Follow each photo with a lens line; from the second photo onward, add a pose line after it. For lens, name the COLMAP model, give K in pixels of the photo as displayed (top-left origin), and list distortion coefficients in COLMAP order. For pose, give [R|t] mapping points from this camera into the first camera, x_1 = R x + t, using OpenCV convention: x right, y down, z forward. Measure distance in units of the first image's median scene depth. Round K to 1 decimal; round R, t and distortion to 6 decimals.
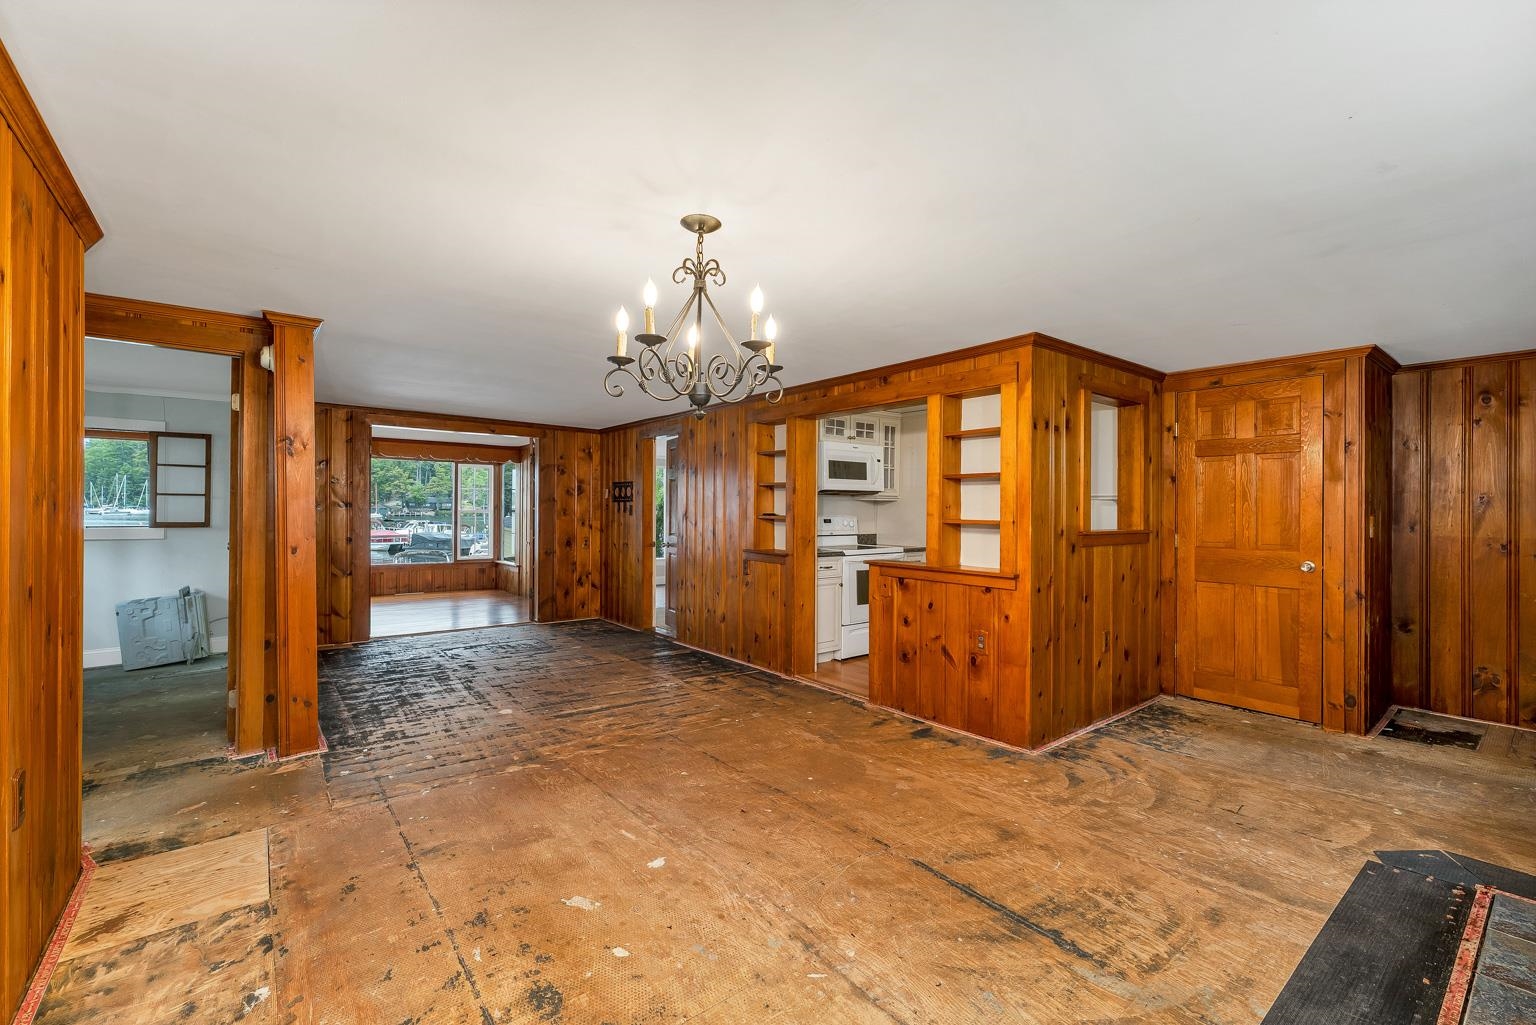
lens RADIAL K [[654.3, 0, 762.6], [0, 654.3, 508.0], [0, 0, 1]] dist [-0.002612, -0.000542]
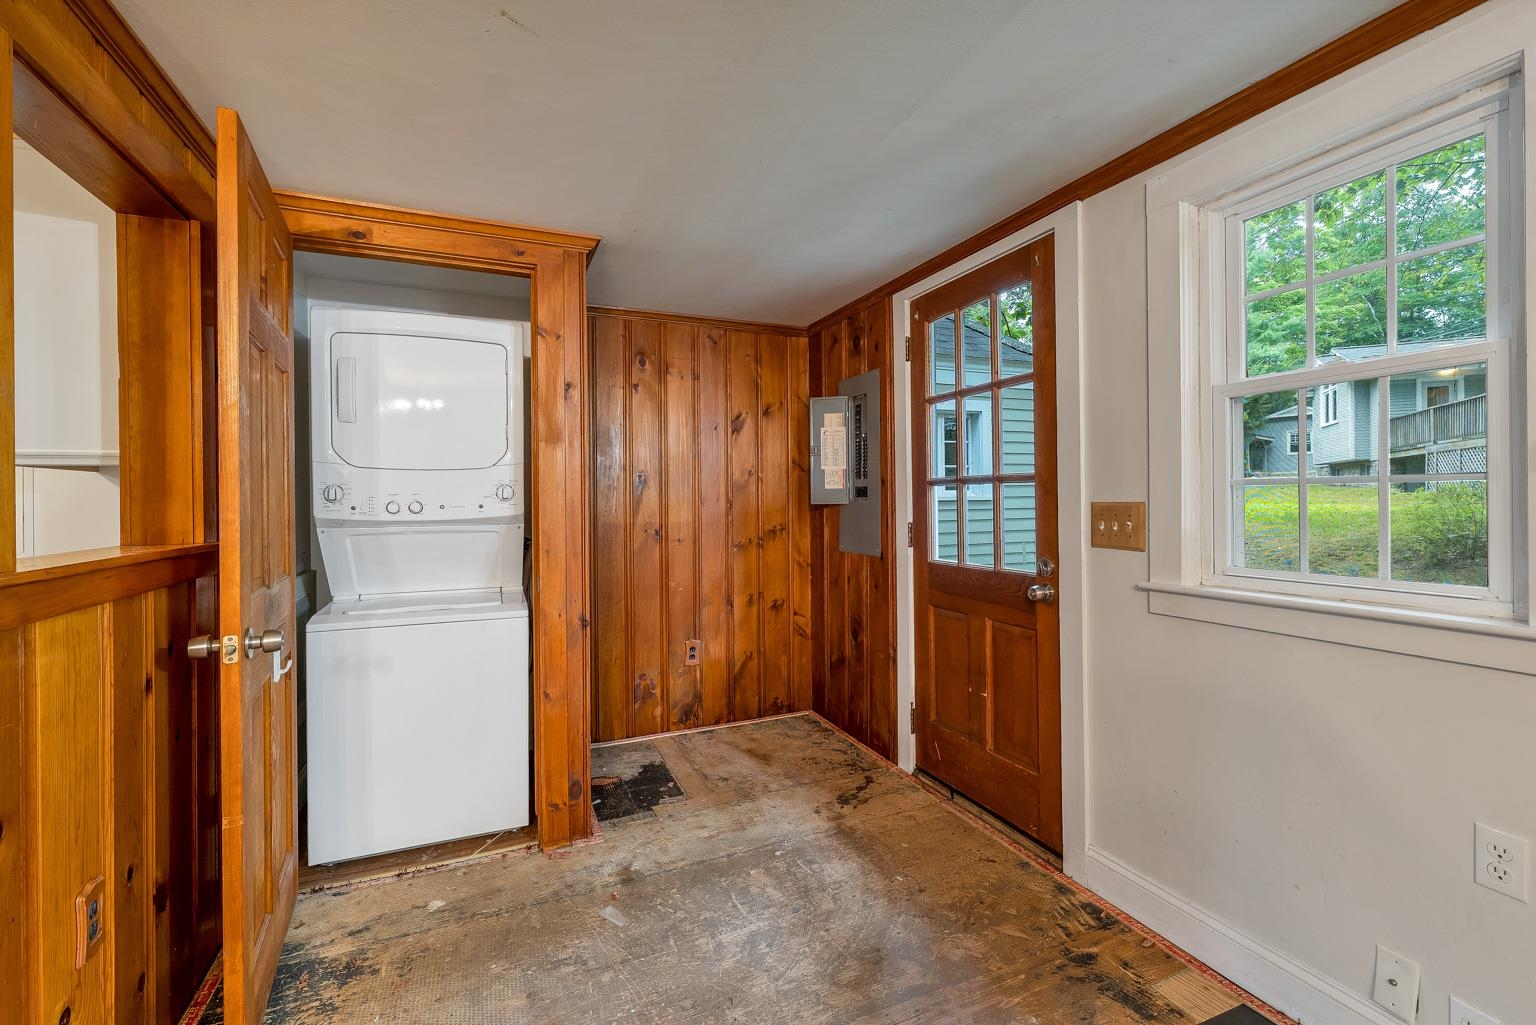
lens RADIAL K [[654.3, 0, 762.1], [0, 654.3, 497.6], [0, 0, 1]] dist [-0.002612, -0.000542]
pose [[0.264155, -0.009583, 0.964433, 0.319042], [0.006218, 0.999947, 0.008233, 0.005823], [-0.964460, 0.003822, 0.264200, 0.621384]]
